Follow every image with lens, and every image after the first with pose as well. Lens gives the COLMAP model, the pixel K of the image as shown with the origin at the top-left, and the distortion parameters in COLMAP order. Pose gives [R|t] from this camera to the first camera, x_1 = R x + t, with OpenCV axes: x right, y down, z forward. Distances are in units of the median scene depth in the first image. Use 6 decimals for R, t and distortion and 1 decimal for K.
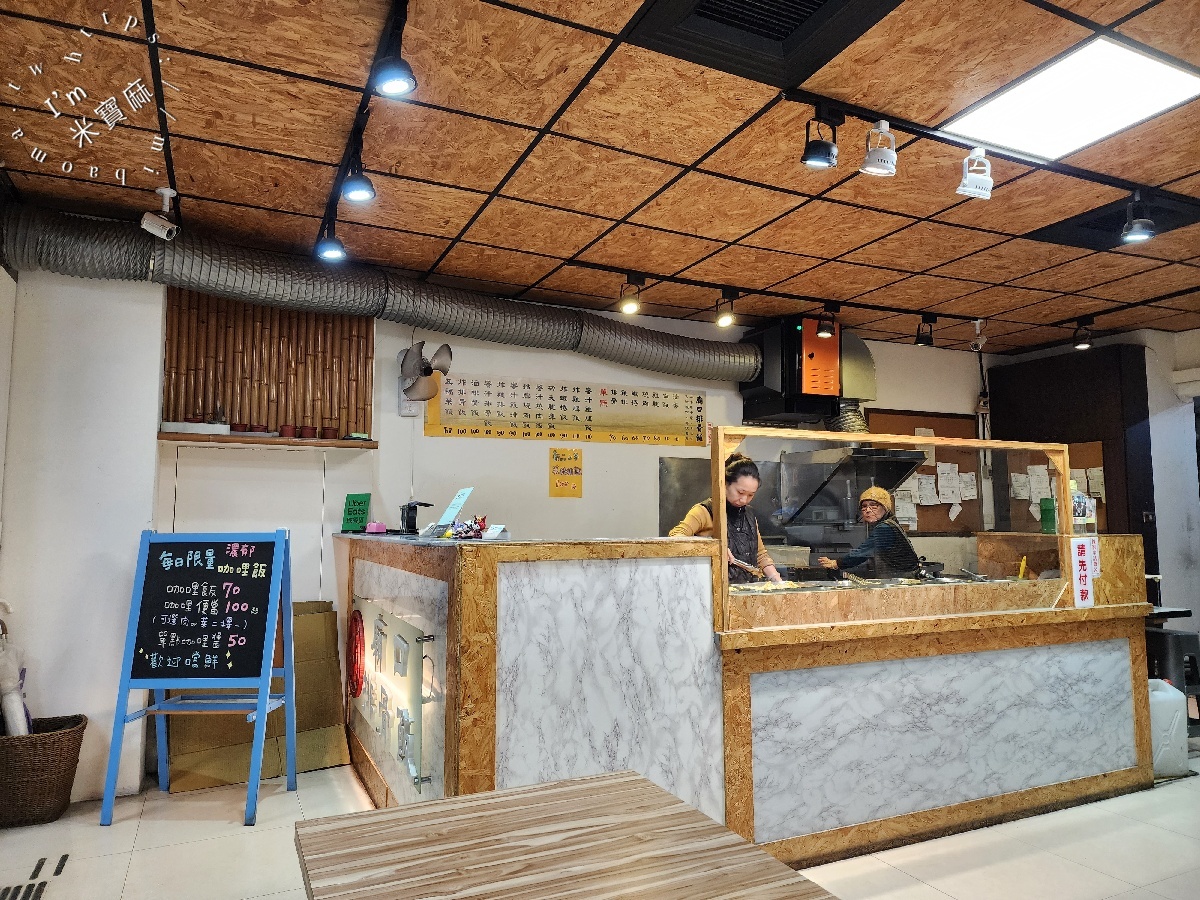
lens RADIAL K [[788.8, 0, 600.1], [0, 788.8, 444.7], [0, 0, 1]] dist [0.009024, -0.000935]
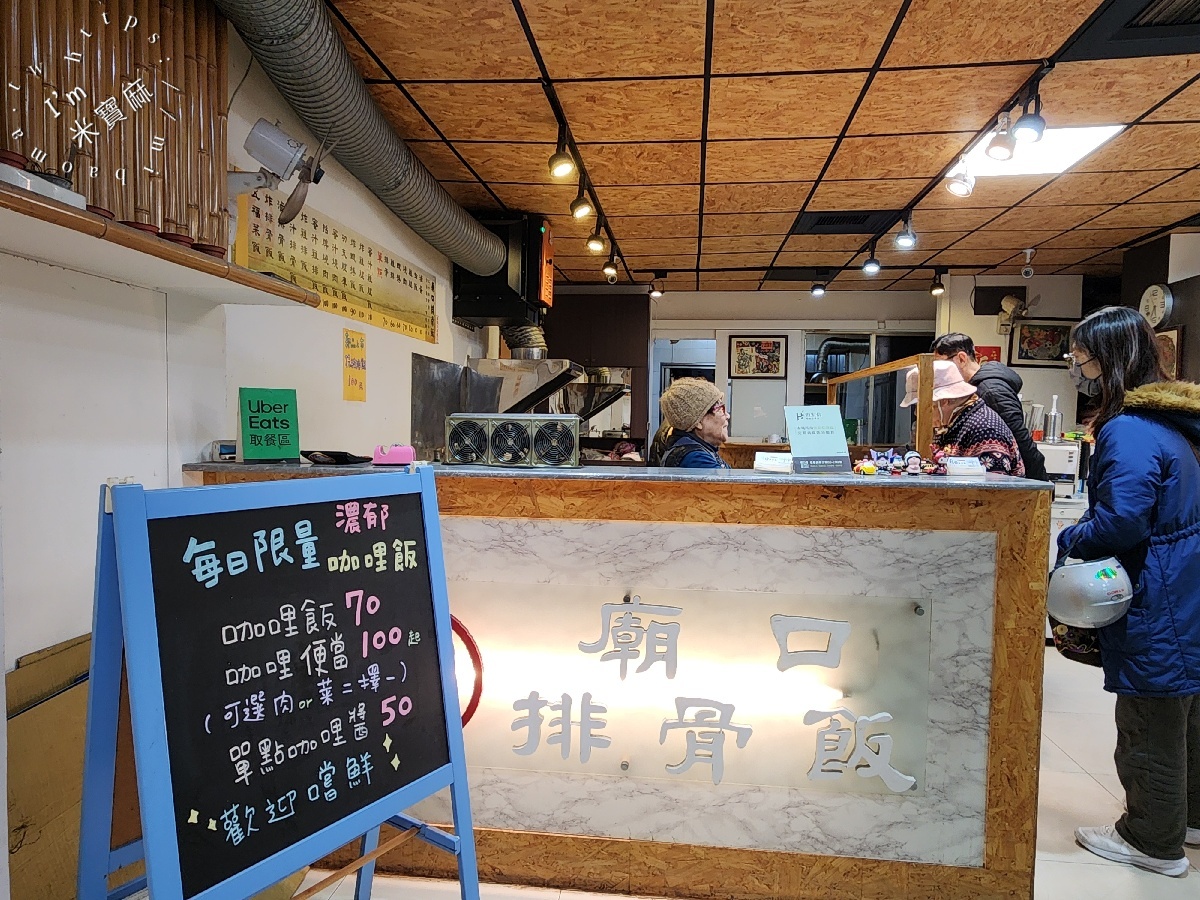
lens RADIAL K [[768.4, 0, 602.9], [0, 768.4, 460.6], [0, 0, 1]] dist [0.002576, 0.000552]
pose [[0.518078, -0.031218, 0.854763, -0.762964], [-0.098431, 0.990519, 0.095835, 0.047275], [-0.849651, -0.133785, 0.510093, 0.672142]]
